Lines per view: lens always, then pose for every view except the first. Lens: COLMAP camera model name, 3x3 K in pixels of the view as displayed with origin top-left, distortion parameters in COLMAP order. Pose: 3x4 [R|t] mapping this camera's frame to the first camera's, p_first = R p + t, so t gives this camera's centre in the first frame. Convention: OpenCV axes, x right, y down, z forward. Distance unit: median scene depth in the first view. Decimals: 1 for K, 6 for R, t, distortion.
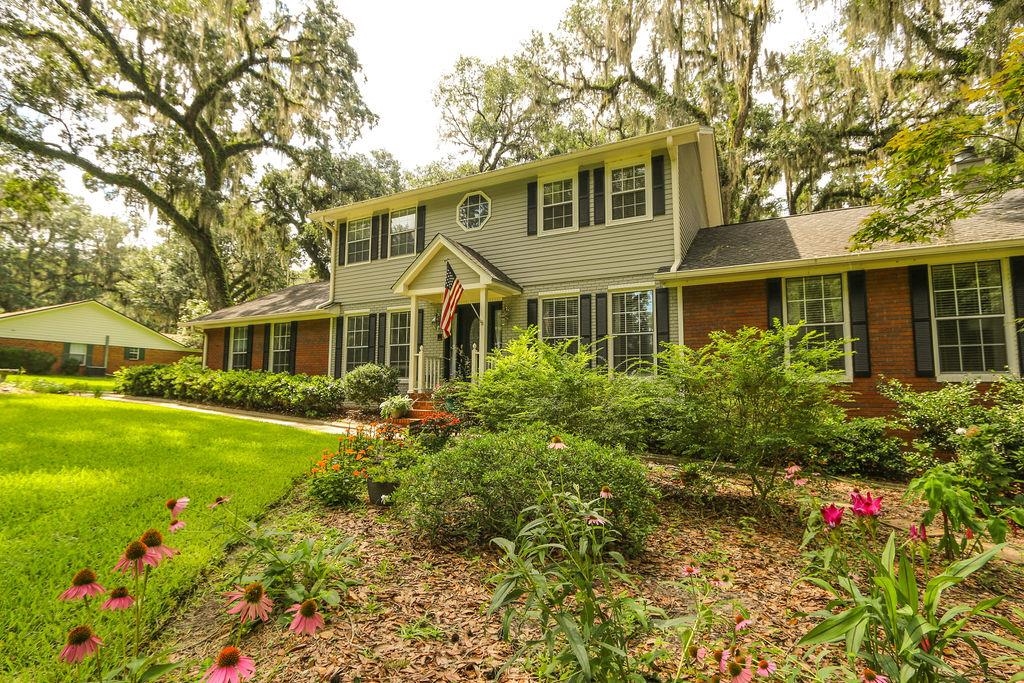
lens RADIAL K [[483.3, 0, 511.4], [0, 483.3, 345.7], [0, 0, 1]] dist [-0.018205, 0.000223]
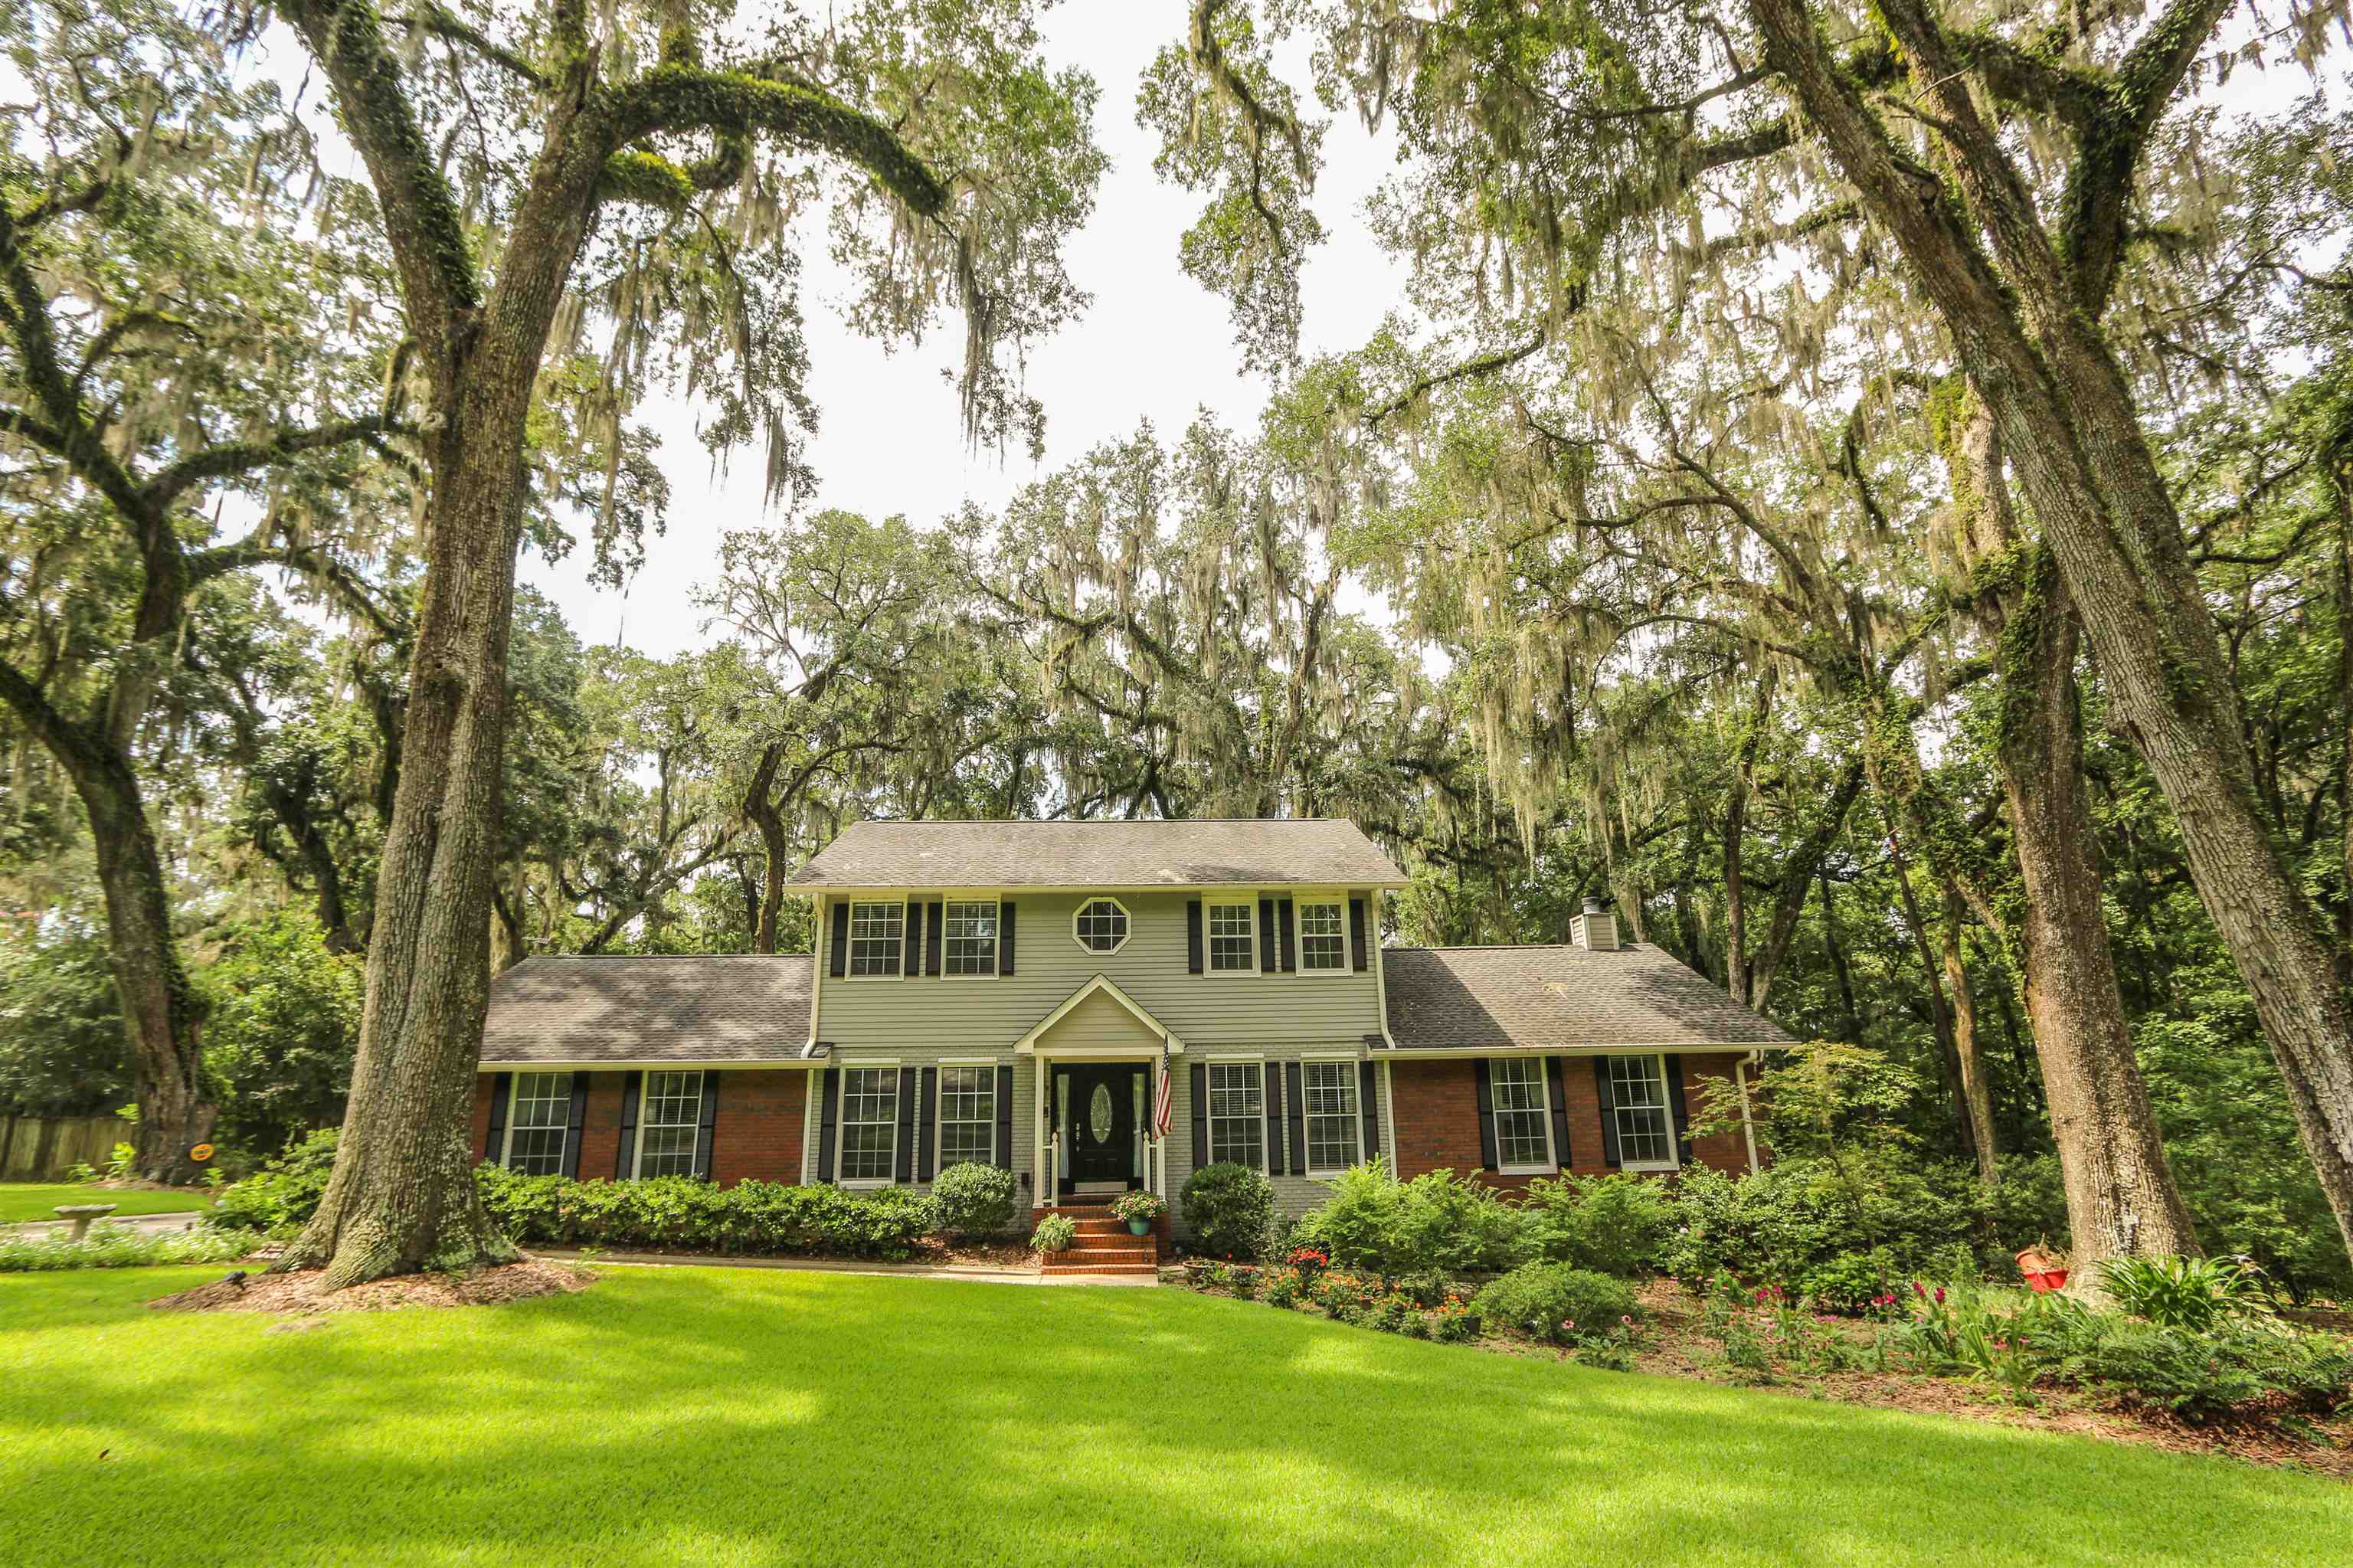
lens RADIAL K [[1088.4, 0, 1169.6], [0, 1088.4, 795.0], [0, 0, 1]] dist [-0.013532, 0.000975]
pose [[0.864064, 0.112526, 0.490644, -0.844440], [-0.023707, 0.982710, -0.183629, -0.190087], [-0.502823, 0.147036, 0.851792, -0.448861]]
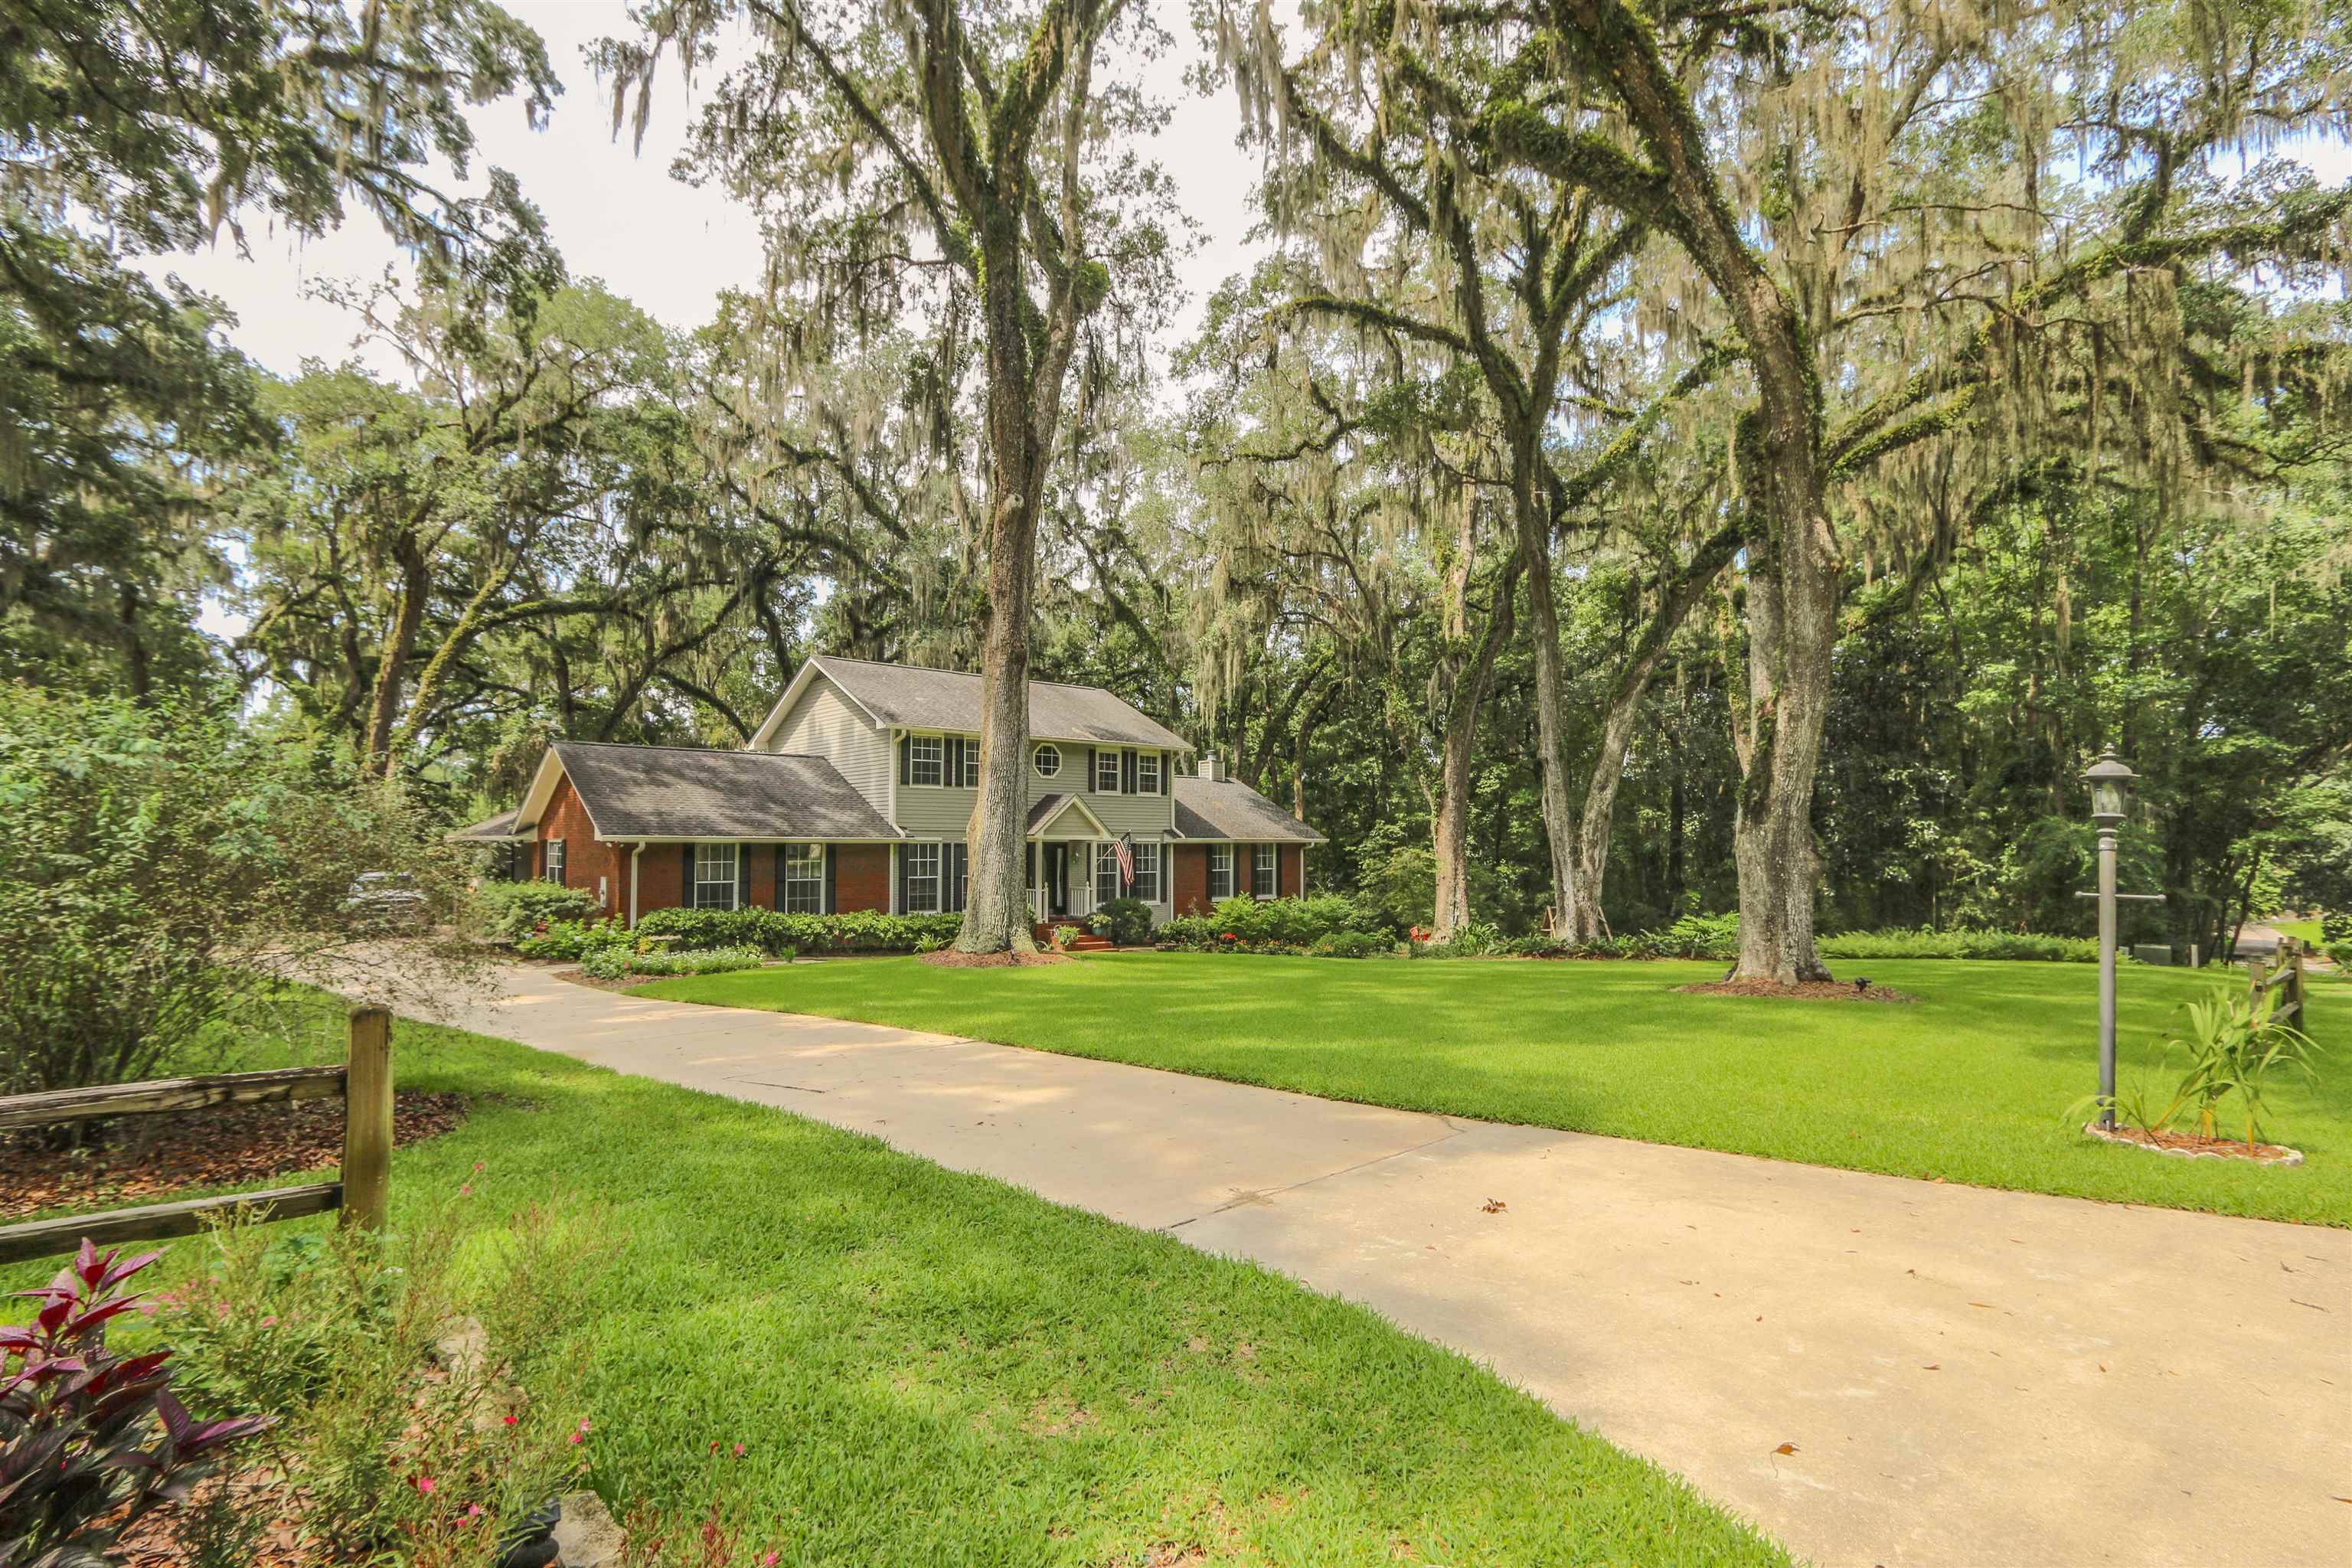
lens RADIAL K [[1110.0, 0, 1174.7], [0, 1110.0, 793.7], [0, 0, 1]] dist [-0.018205, 0.000223]
pose [[0.339258, 0.033779, 0.940087, -2.626434], [-0.085993, 0.996284, -0.004765, -0.228756], [-0.936755, -0.079224, 0.340902, -0.201823]]
